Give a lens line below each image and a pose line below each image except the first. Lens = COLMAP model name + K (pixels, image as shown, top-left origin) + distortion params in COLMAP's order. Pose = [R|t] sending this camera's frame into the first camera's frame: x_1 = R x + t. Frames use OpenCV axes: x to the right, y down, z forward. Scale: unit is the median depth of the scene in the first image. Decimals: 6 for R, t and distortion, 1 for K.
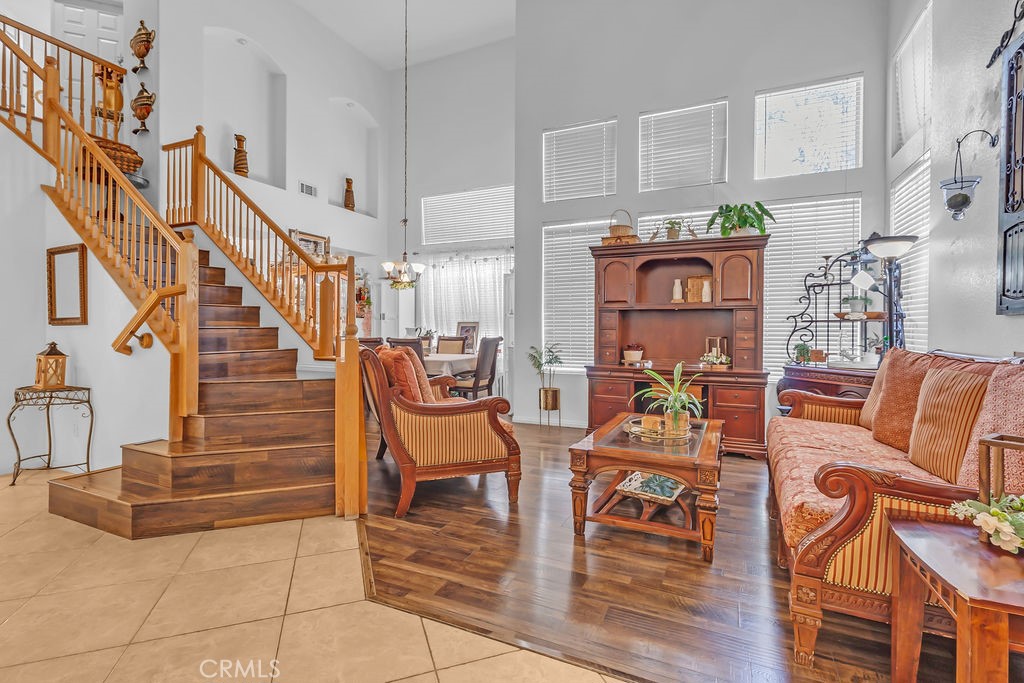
lens RADIAL K [[483.9, 0, 515.6], [0, 483.9, 337.7], [0, 0, 1]] dist [-0.000351, -0.000033]
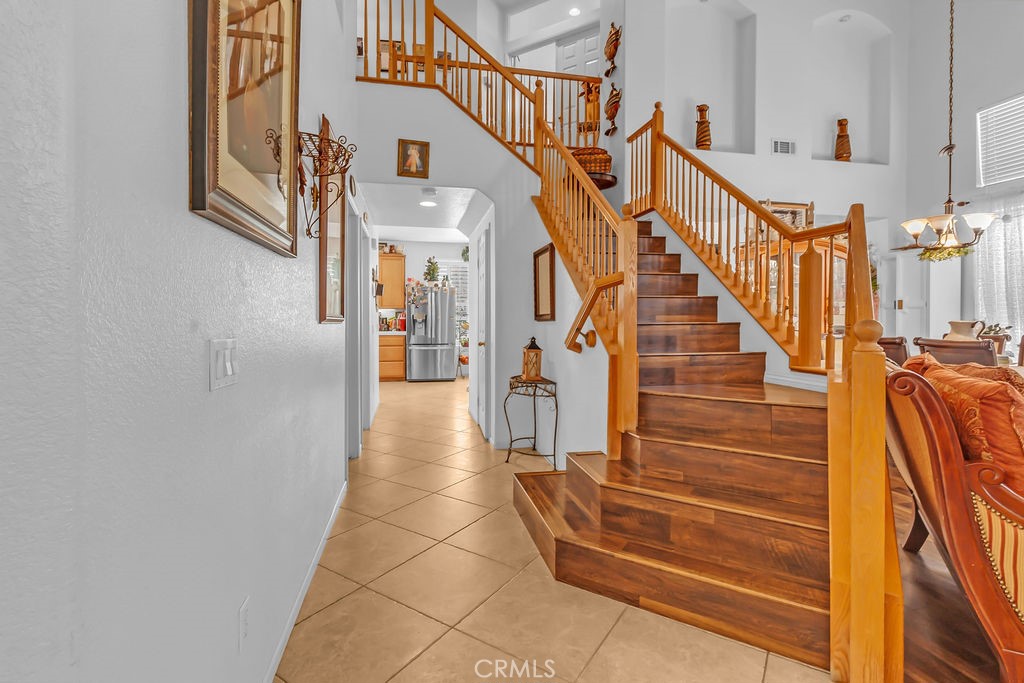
lens RADIAL K [[477.1, 0, 512.7], [0, 477.1, 320.2], [0, 0, 1]] dist [0.000429, 0.000225]
pose [[0.602366, -0.003524, -0.798212, -0.108334], [-0.011036, 0.999858, -0.012743, -0.011717], [0.798144, 0.016485, 0.602241, 0.265612]]
